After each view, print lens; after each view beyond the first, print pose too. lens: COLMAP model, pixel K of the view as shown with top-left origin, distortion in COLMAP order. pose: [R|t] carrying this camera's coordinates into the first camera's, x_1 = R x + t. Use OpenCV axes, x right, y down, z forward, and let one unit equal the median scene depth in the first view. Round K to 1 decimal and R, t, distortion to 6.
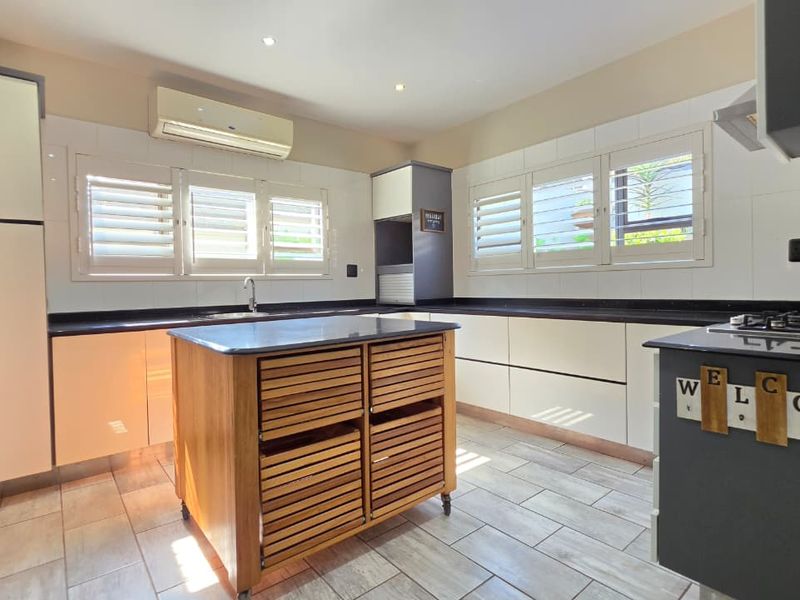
lens RADIAL K [[427.2, 0, 395.2], [0, 427.2, 293.7], [0, 0, 1]] dist [-0.012030, 0.002610]
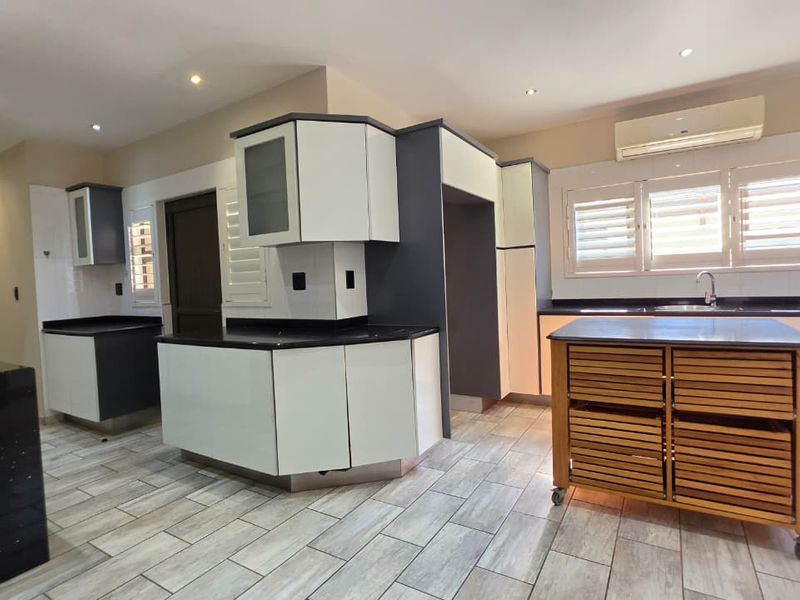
lens RADIAL K [[427.2, 0, 406.3], [0, 427.2, 292.2], [0, 0, 1]] dist [-0.012030, 0.002610]
pose [[0.328539, 0.035255, -0.943832, 0.439192], [0.018510, 0.998871, 0.043754, -0.052097], [0.944309, -0.031845, 0.327516, -0.017300]]
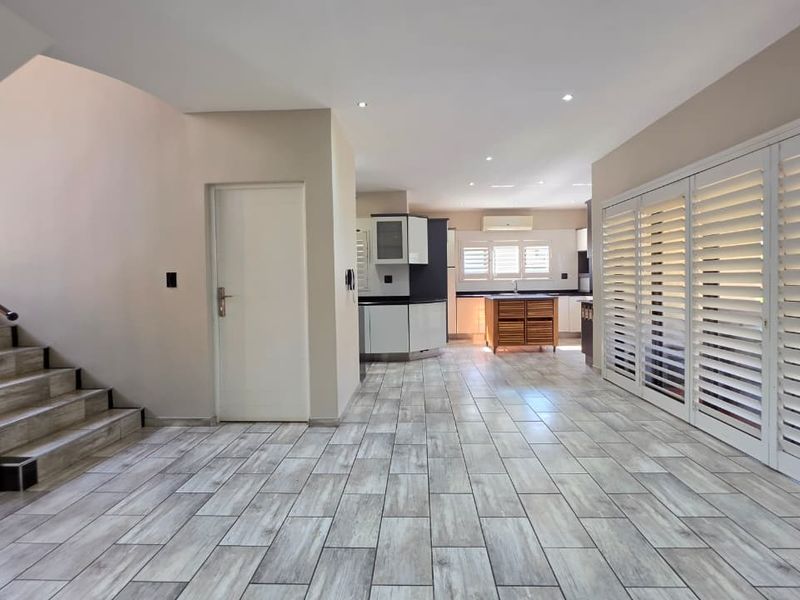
lens RADIAL K [[427.2, 0, 398.9], [0, 427.2, 289.9], [0, 0, 1]] dist [-0.012030, 0.002610]
pose [[0.749194, 0.021365, -0.662006, 0.971292], [-0.009712, 0.999727, 0.021273, -0.030361], [0.662279, -0.009508, 0.749197, -1.611717]]
